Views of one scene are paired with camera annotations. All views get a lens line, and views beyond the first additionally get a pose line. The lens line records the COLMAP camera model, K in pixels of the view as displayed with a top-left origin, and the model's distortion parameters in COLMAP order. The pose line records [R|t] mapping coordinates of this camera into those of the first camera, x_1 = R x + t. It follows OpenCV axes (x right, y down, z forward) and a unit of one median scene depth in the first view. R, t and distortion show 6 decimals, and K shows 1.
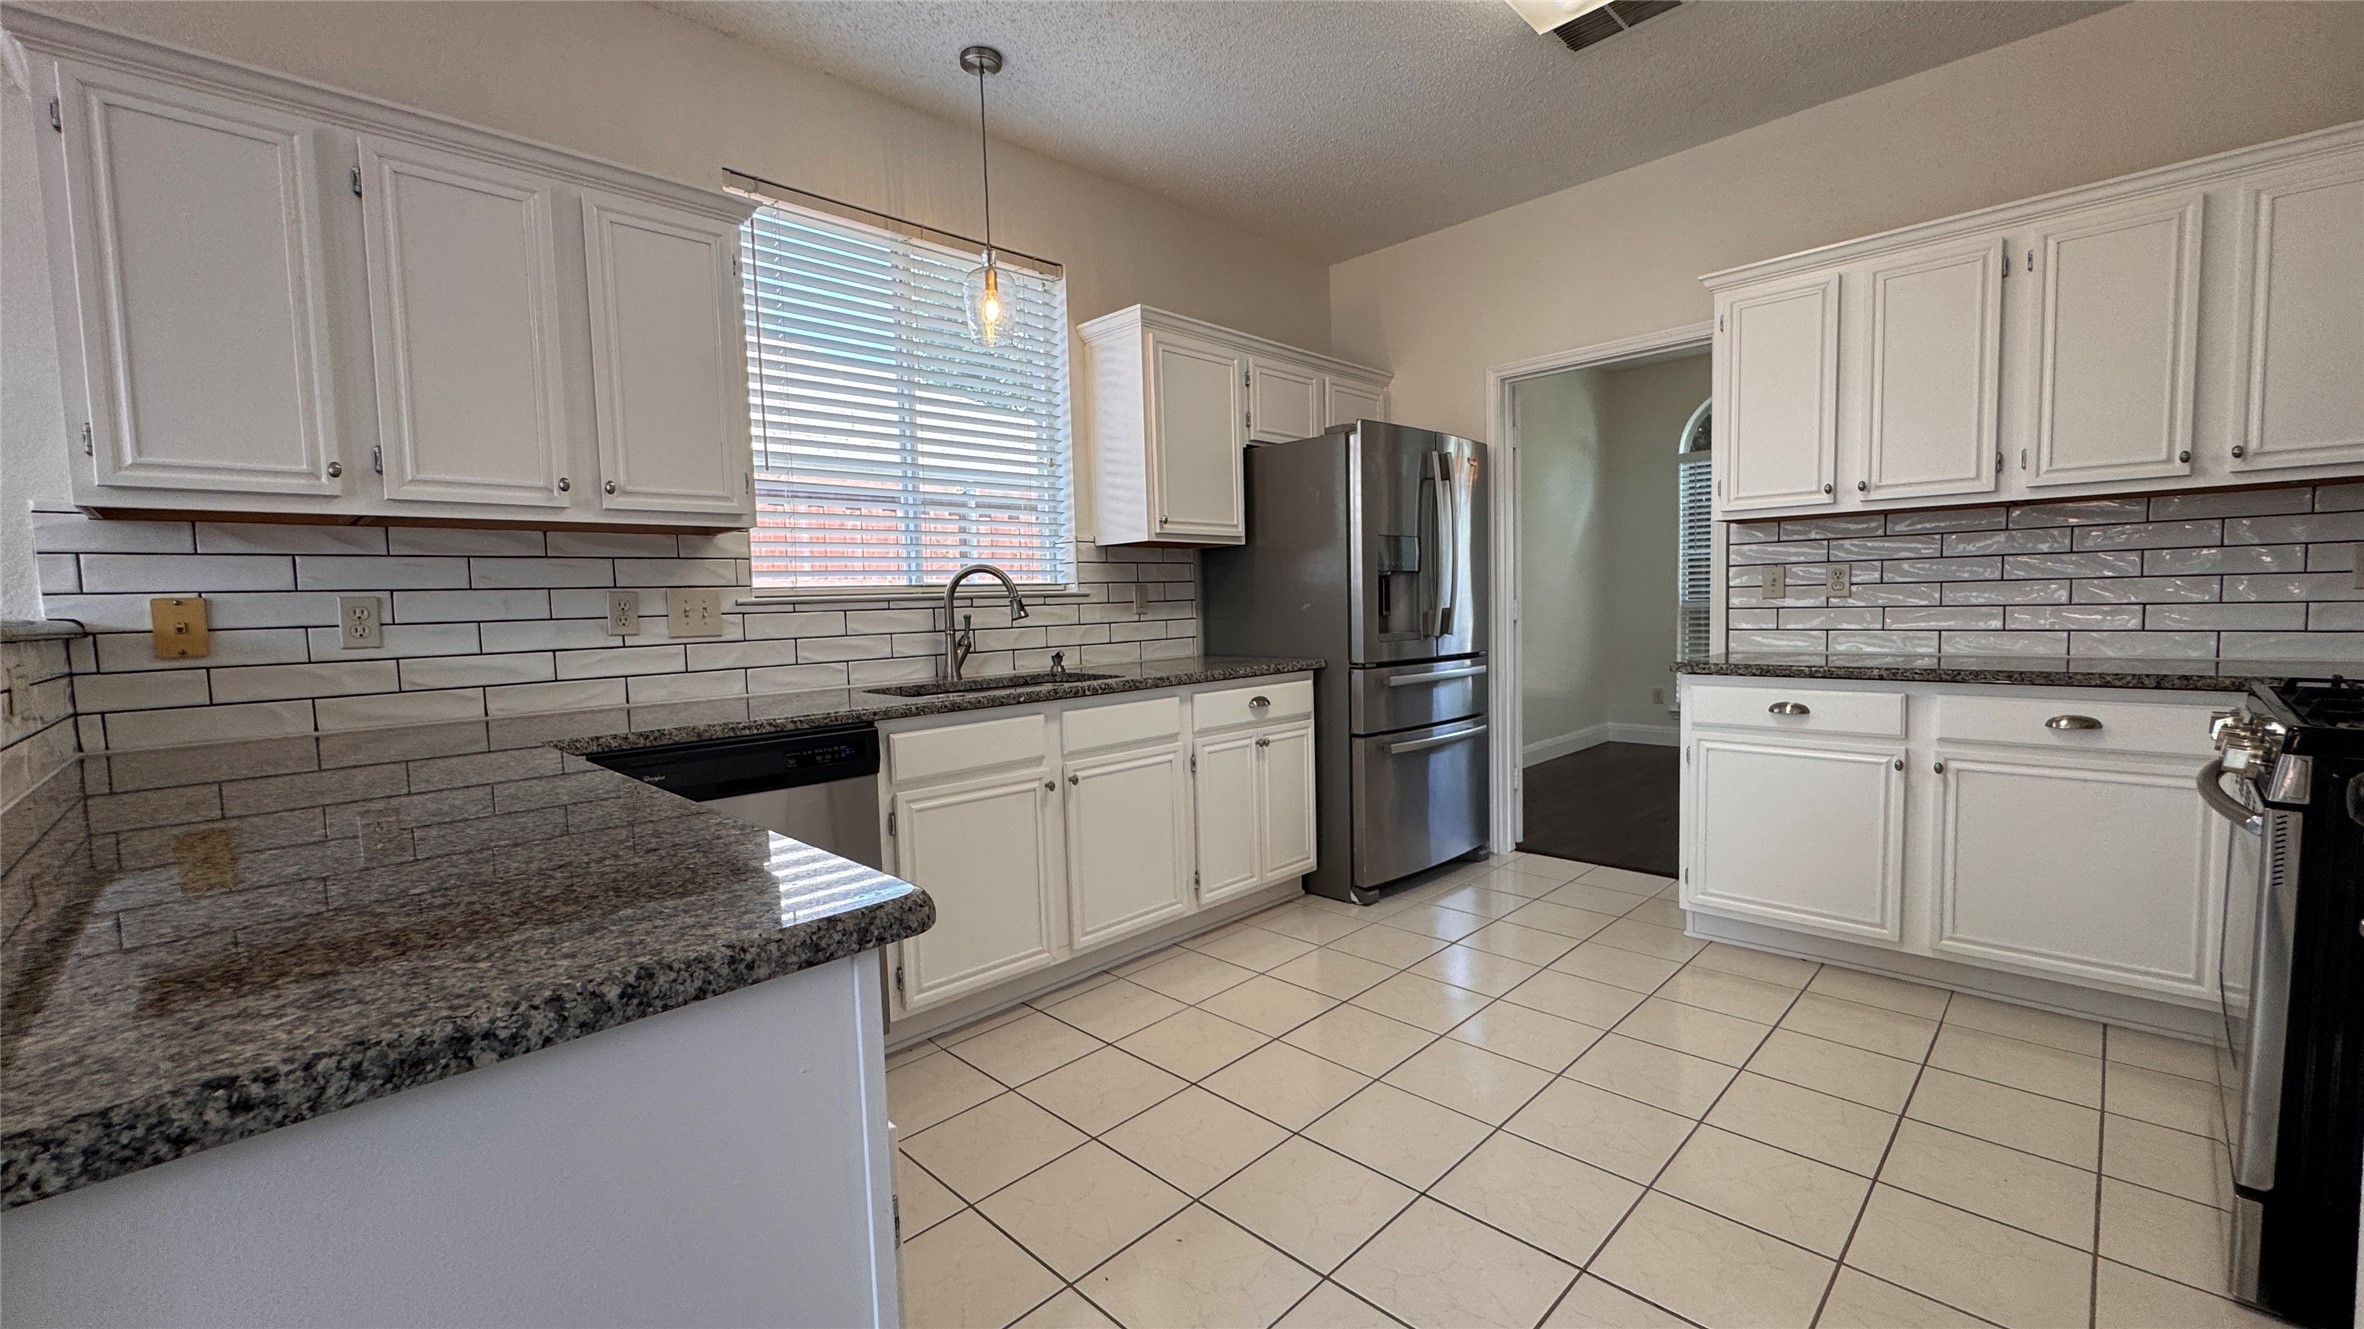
lens RADIAL K [[942.6, 0, 1182.0], [0, 942.6, 664.5], [0, 0, 1]] dist [-0.007972, 0.001300]
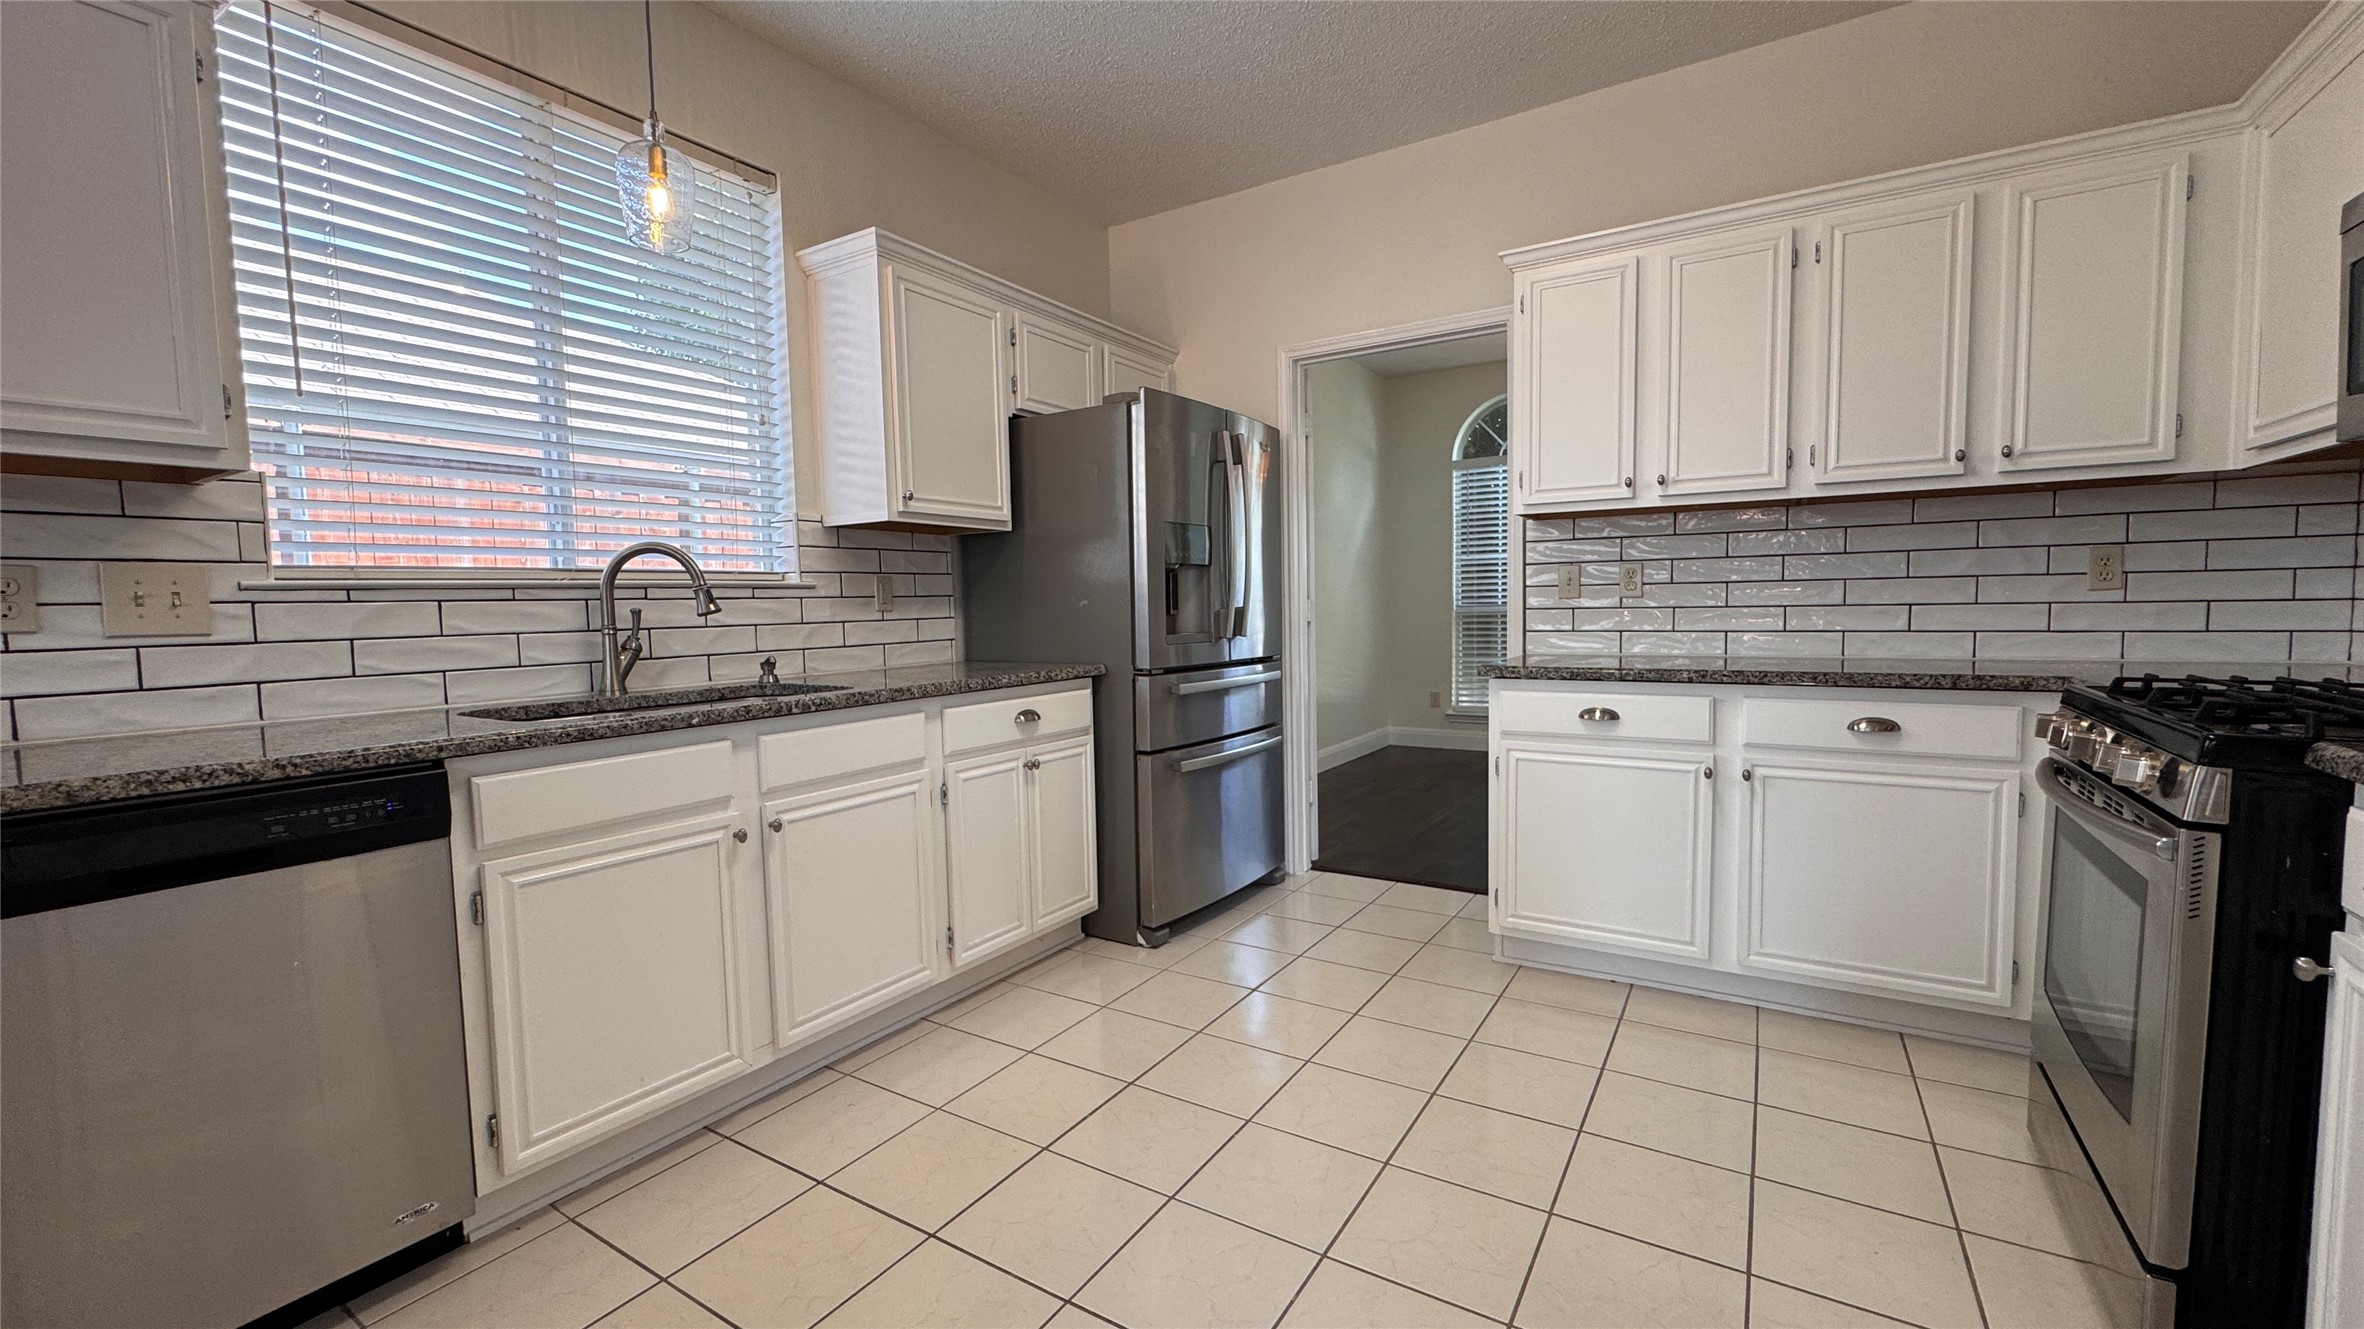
lens RADIAL K [[942.6, 0, 1179.4], [0, 942.6, 666.4], [0, 0, 1]] dist [-0.007972, 0.001300]
pose [[0.974975, -0.006554, 0.222216, 0.031684], [0.007728, 0.999960, -0.004415, 0.000108], [-0.222179, 0.006022, 0.974987, 0.173023]]
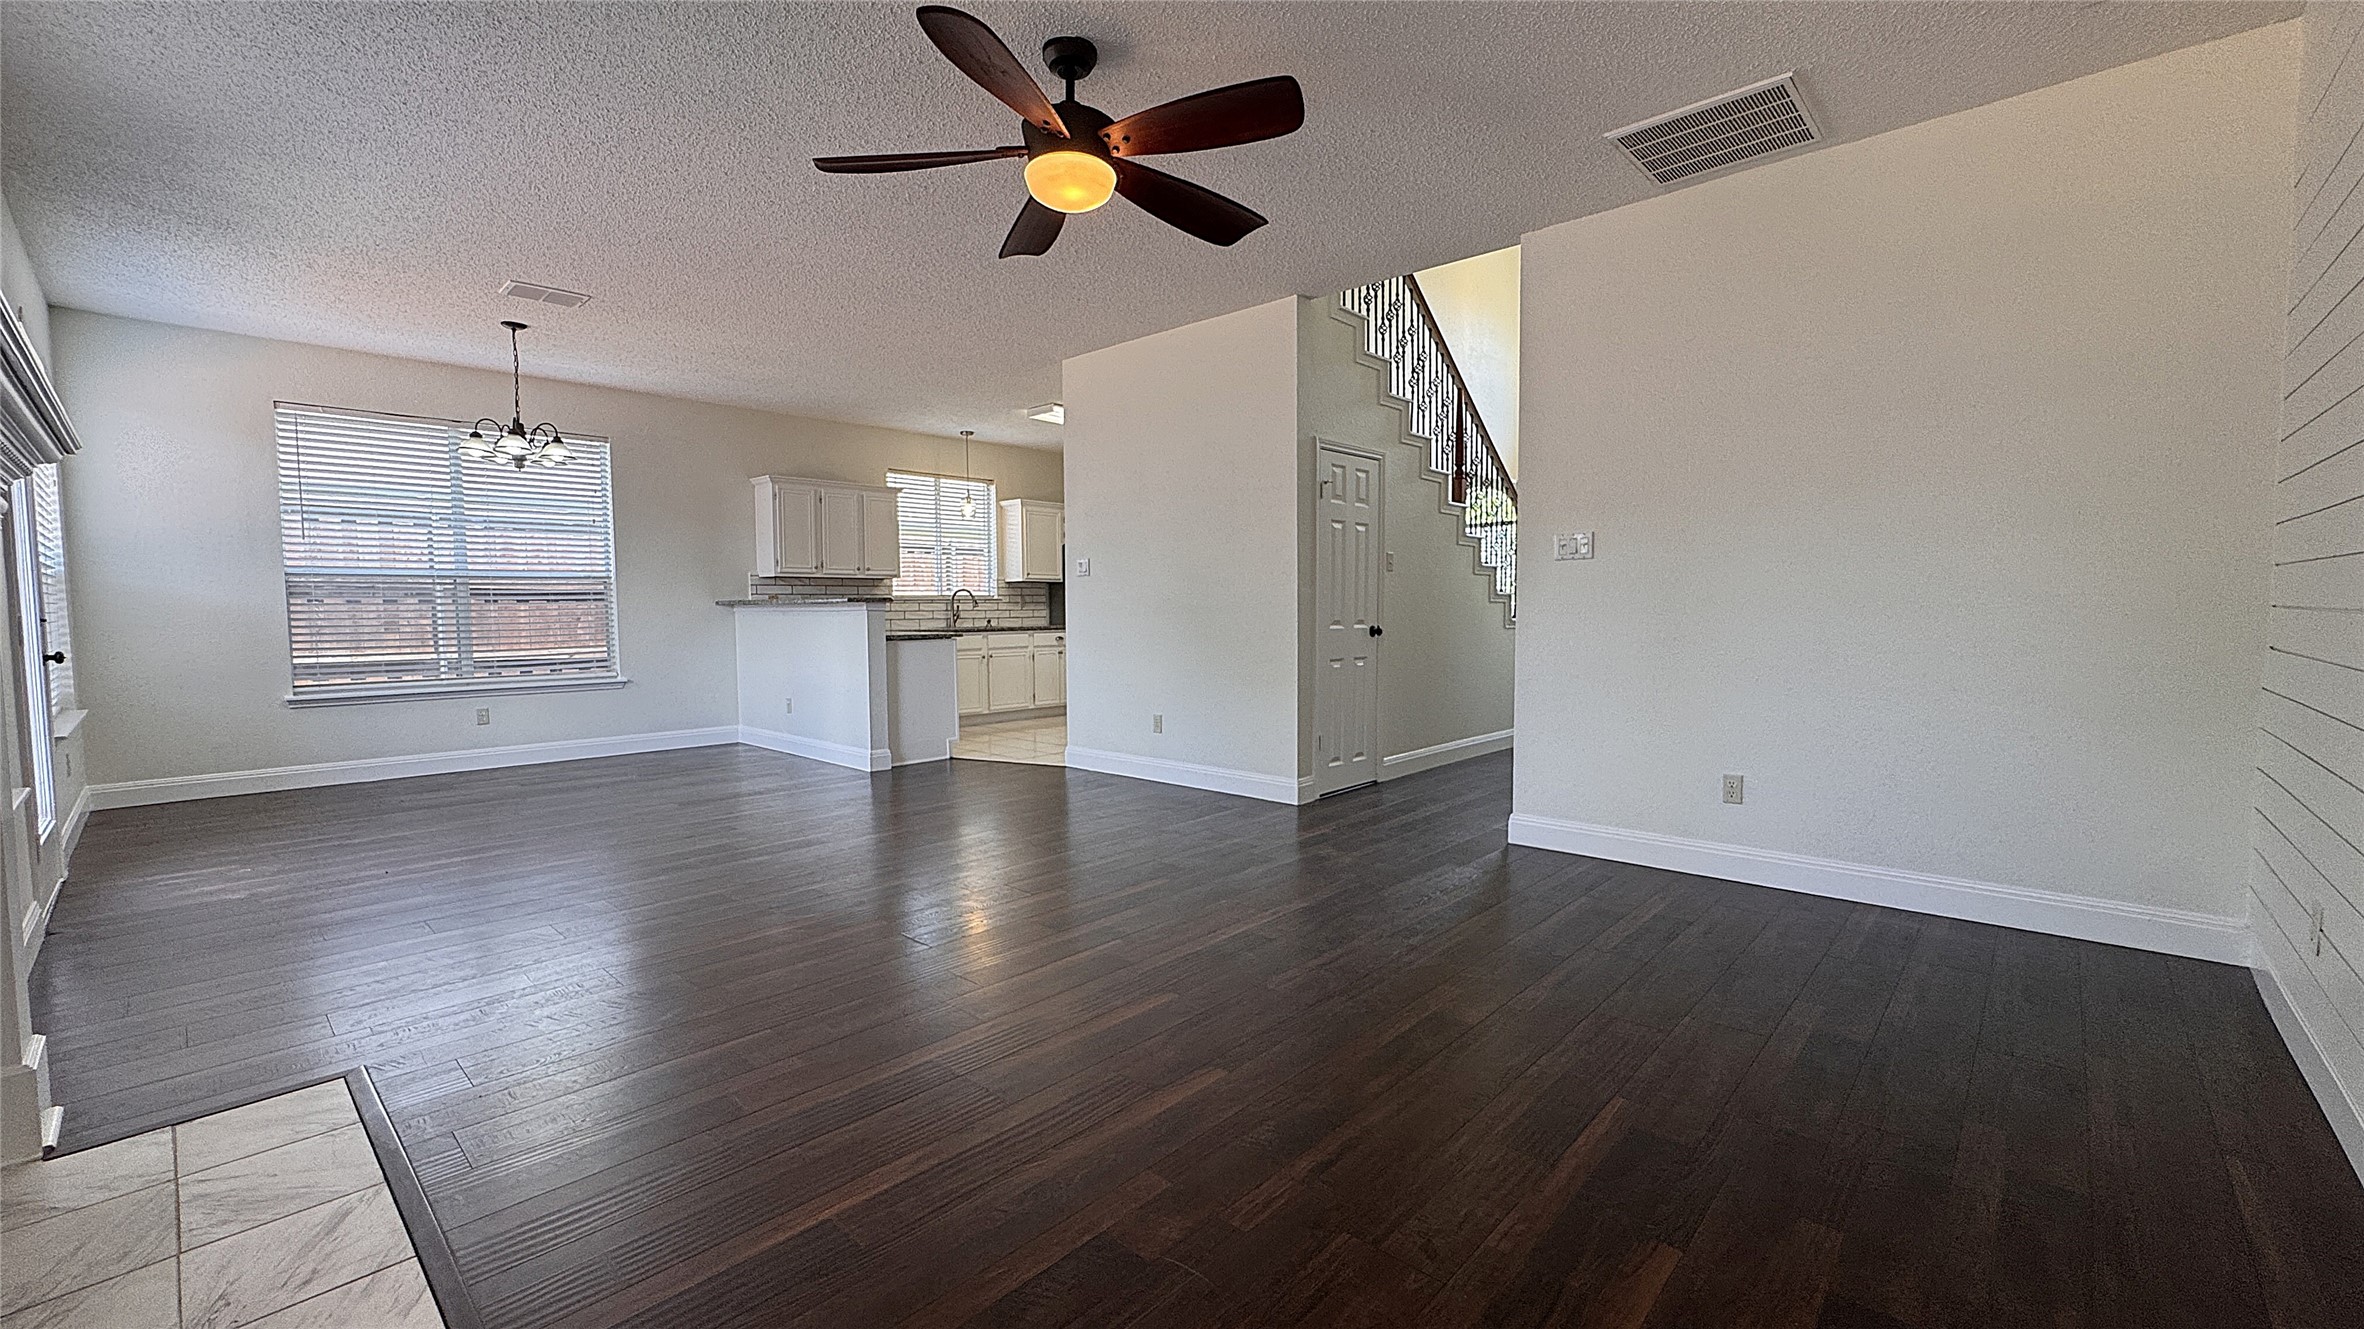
lens RADIAL K [[942.6, 0, 1182.7], [0, 942.6, 659.4], [0, 0, 1]] dist [-0.007972, 0.001300]
pose [[0.999297, 0.016680, 0.033581, 0.401691], [-0.016128, 0.999731, -0.016646, 0.162413], [-0.033849, 0.016092, 0.999297, -2.084422]]
